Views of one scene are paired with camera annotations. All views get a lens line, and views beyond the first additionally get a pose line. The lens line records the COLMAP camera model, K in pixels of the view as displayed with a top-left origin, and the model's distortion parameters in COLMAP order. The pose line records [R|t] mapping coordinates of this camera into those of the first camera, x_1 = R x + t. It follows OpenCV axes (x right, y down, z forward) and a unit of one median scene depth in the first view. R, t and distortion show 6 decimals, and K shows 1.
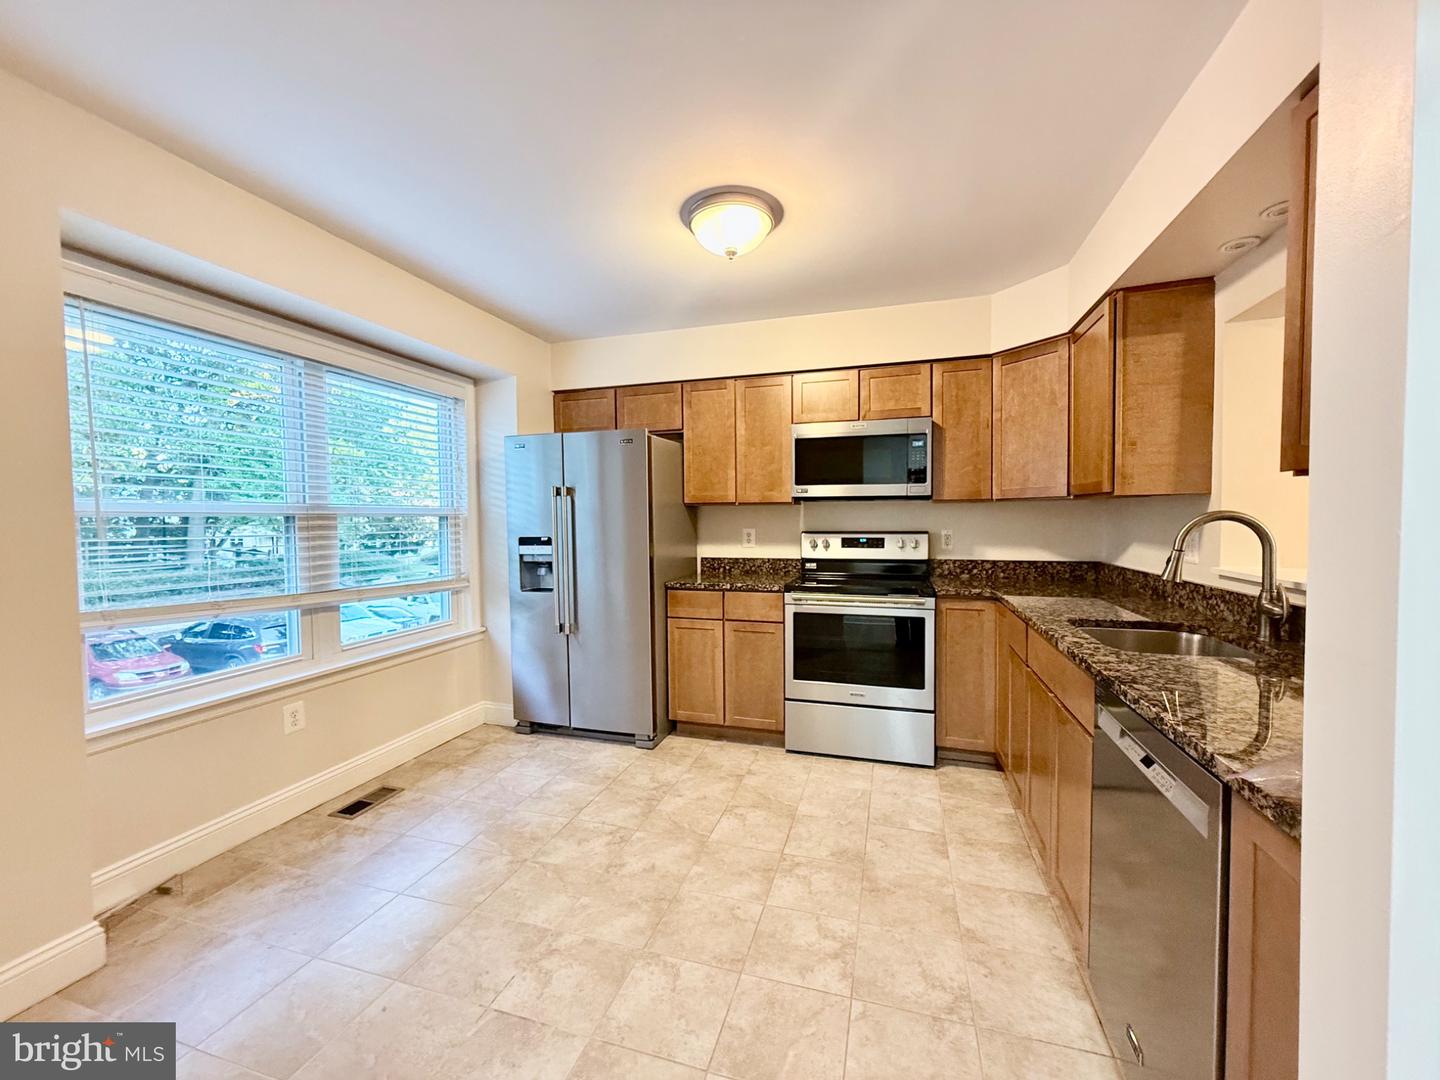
lens RADIAL K [[576.7, 0, 721.8], [0, 576.7, 536.8], [0, 0, 1]] dist [-0.000343, 0.000050]
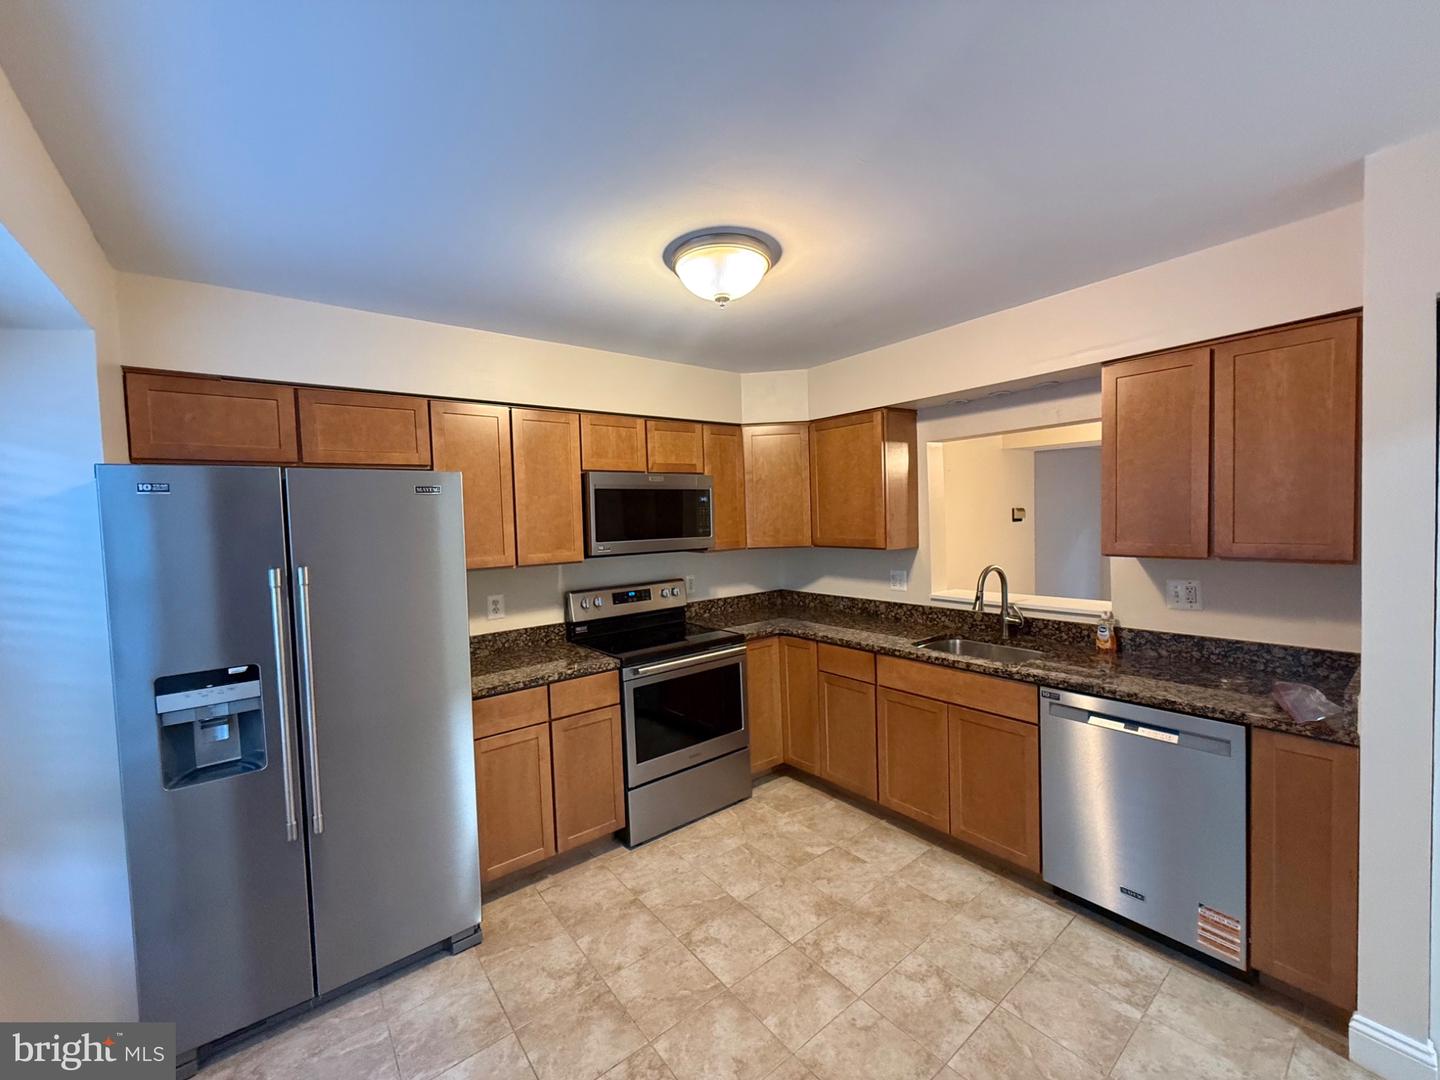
lens RADIAL K [[576.7, 0, 721.8], [0, 576.7, 536.8], [0, 0, 1]] dist [-0.000343, 0.000050]
pose [[0.569766, -0.042372, 0.820714, -0.511193], [0.057257, 0.998290, 0.011789, -0.103339], [-0.819810, 0.040275, 0.571218, 0.370393]]
